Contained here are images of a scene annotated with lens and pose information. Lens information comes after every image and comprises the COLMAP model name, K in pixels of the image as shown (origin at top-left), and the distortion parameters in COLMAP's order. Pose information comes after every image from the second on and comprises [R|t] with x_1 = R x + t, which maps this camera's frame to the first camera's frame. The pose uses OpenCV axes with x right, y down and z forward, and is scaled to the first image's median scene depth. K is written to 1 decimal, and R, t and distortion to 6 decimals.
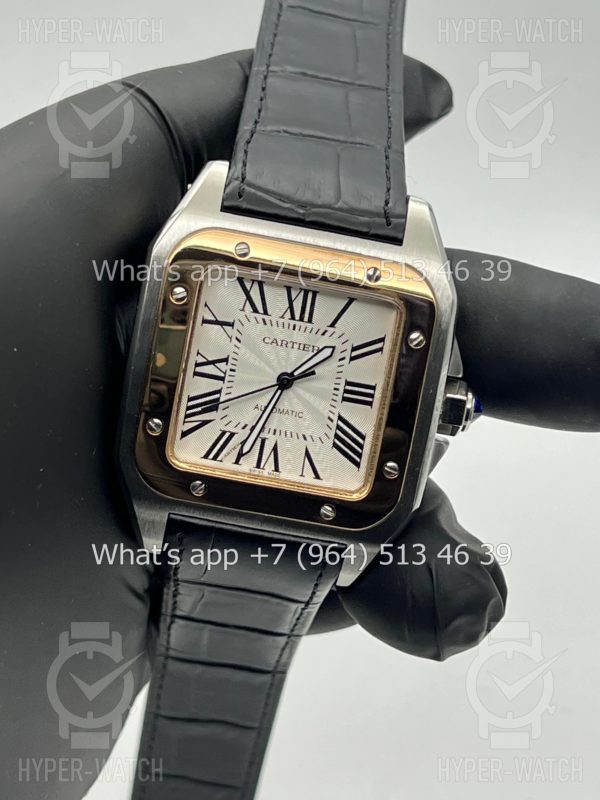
lens RADIAL K [[1815.4, 0, 316.0], [0, 1815.4, 395.5], [0, 0, 1]] dist [0.323898, 0.000000]
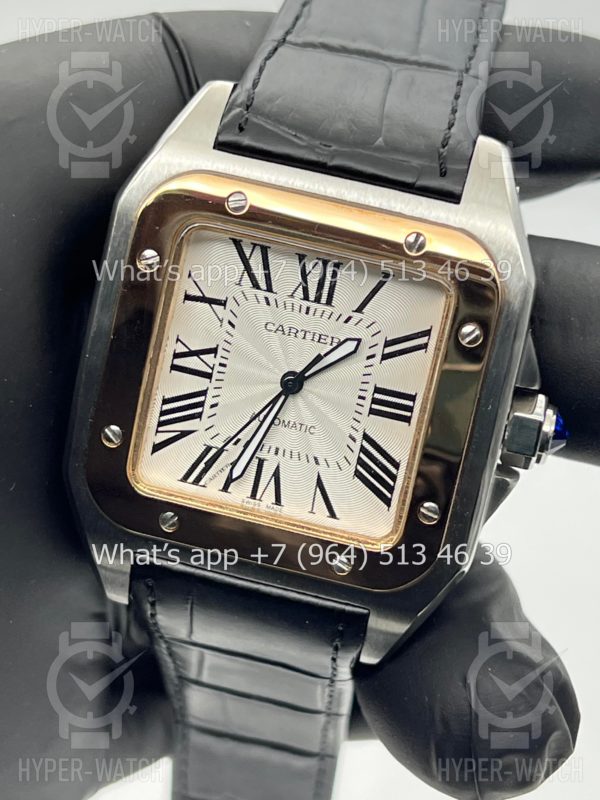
lens RADIAL K [[1815.4, 0, 298.8], [0, 1815.4, 400.2], [0, 0, 1]] dist [0.323898, 0.000000]
pose [[0.987048, 0.050221, -0.152361, 0.098007], [-0.047952, 0.998678, 0.018536, -0.014804], [0.153090, -0.010990, 0.988151, 0.273262]]
